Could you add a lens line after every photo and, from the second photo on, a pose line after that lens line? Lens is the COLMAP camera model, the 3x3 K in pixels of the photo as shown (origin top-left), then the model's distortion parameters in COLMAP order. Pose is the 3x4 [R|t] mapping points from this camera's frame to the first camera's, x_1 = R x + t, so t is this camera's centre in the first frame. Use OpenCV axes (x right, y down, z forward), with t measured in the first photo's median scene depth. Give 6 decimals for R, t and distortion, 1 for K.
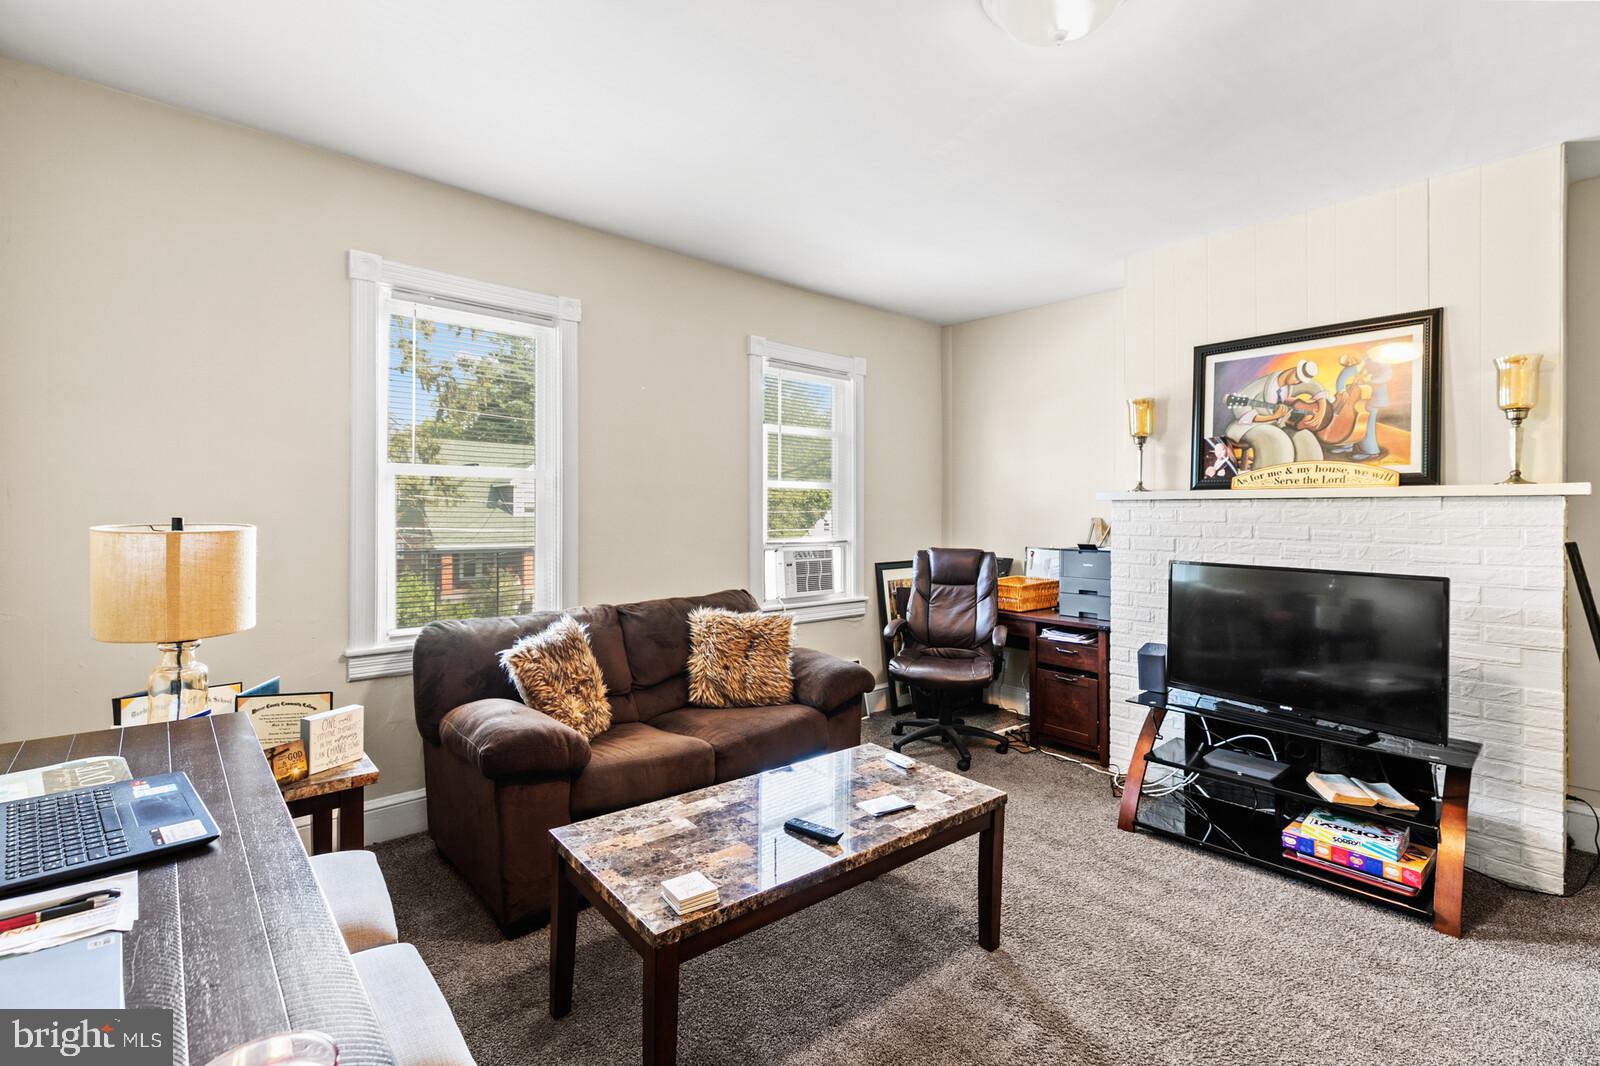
lens RADIAL K [[720.6, 0, 802.8], [0, 720.6, 508.9], [0, 0, 1]] dist [0.000613, -0.000053]
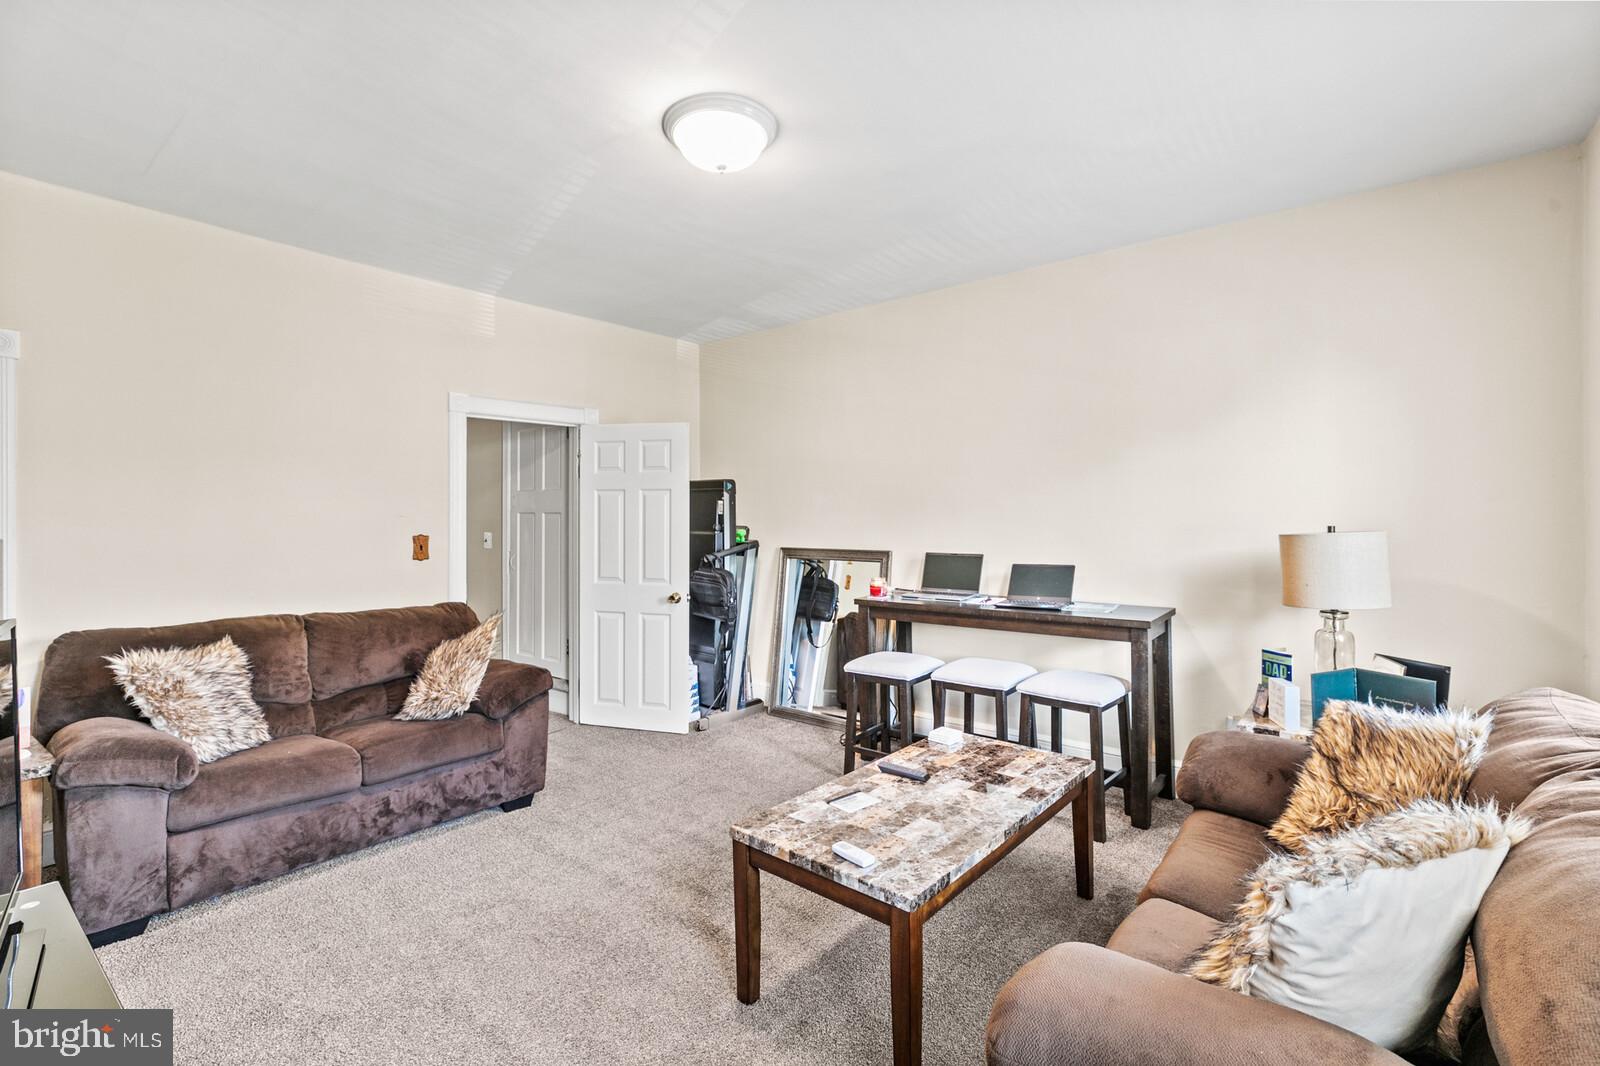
lens RADIAL K [[711.9, 0, 800.6], [0, 711.9, 512.9], [0, 0, 1]] dist [0.006772, 0.000290]
pose [[-0.986562, -0.006101, -0.163276, 0.243184], [-0.004110, 0.999913, -0.012528, 0.004611], [0.163338, -0.011688, -0.986501, 1.347001]]
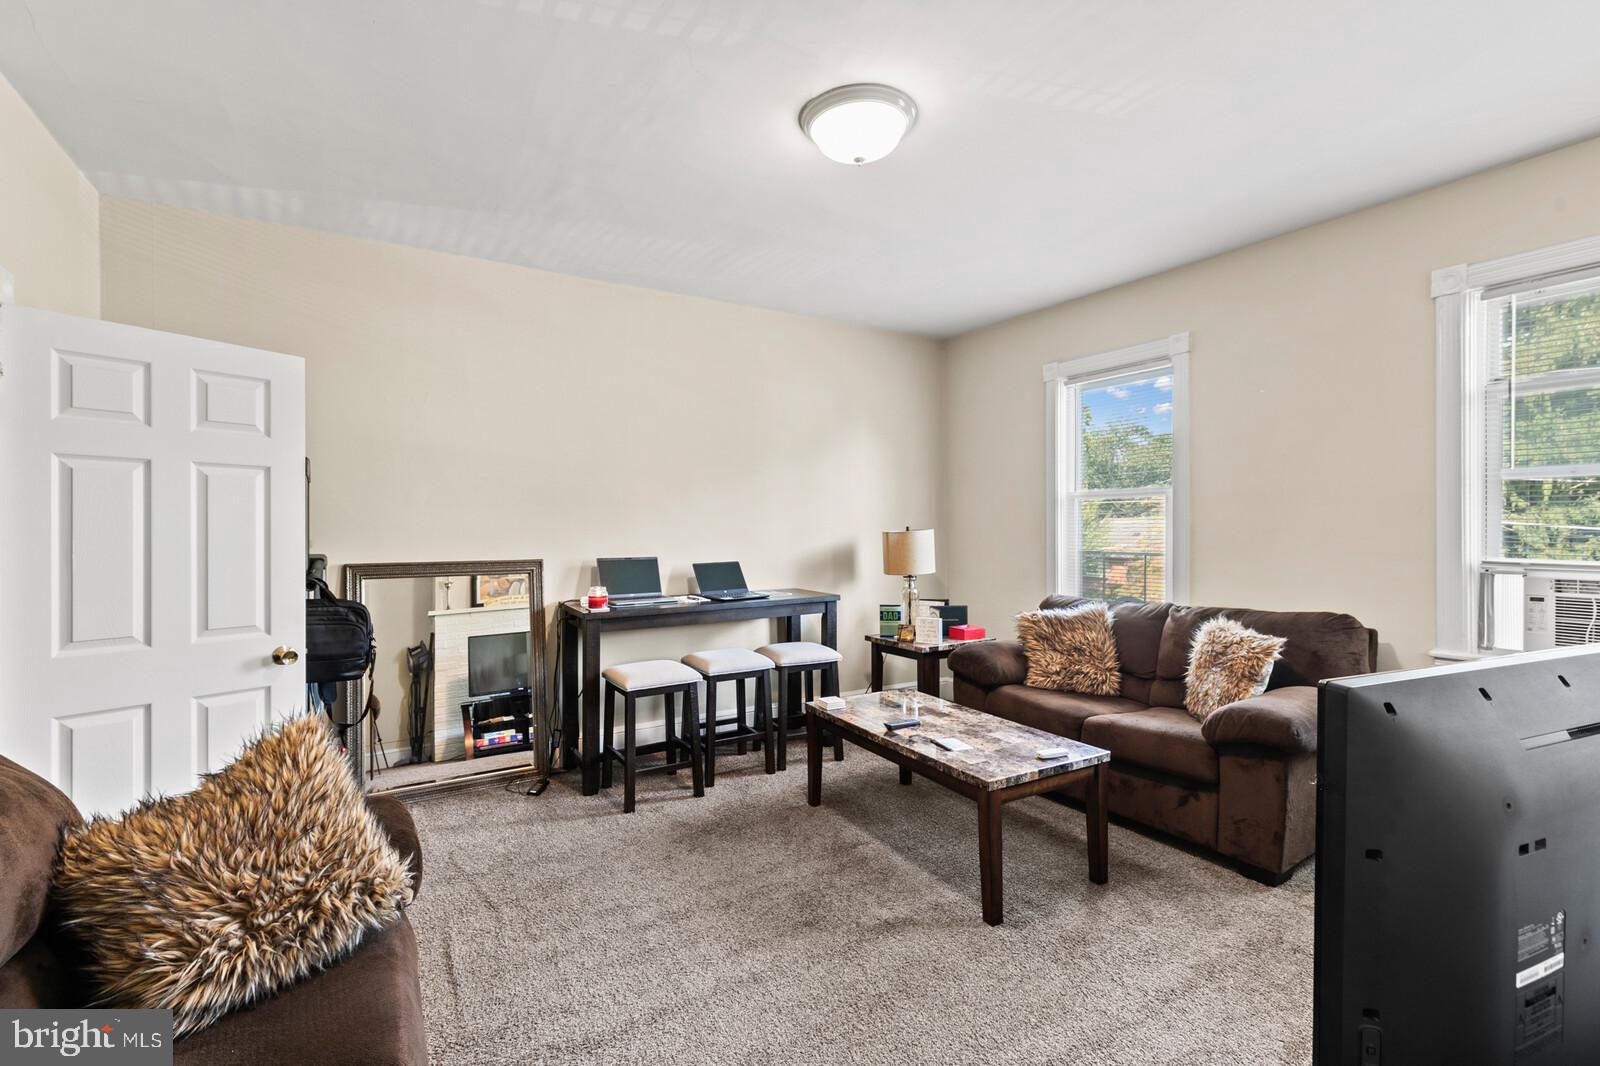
lens RADIAL K [[711.9, 0, 800.6], [0, 711.9, 512.9], [0, 0, 1]] dist [0.006772, 0.000290]
pose [[-0.174421, -0.027277, -0.984293, 0.970947], [0.004539, 0.999583, -0.028505, 0.018154], [0.984661, -0.009439, -0.174225, 0.643191]]
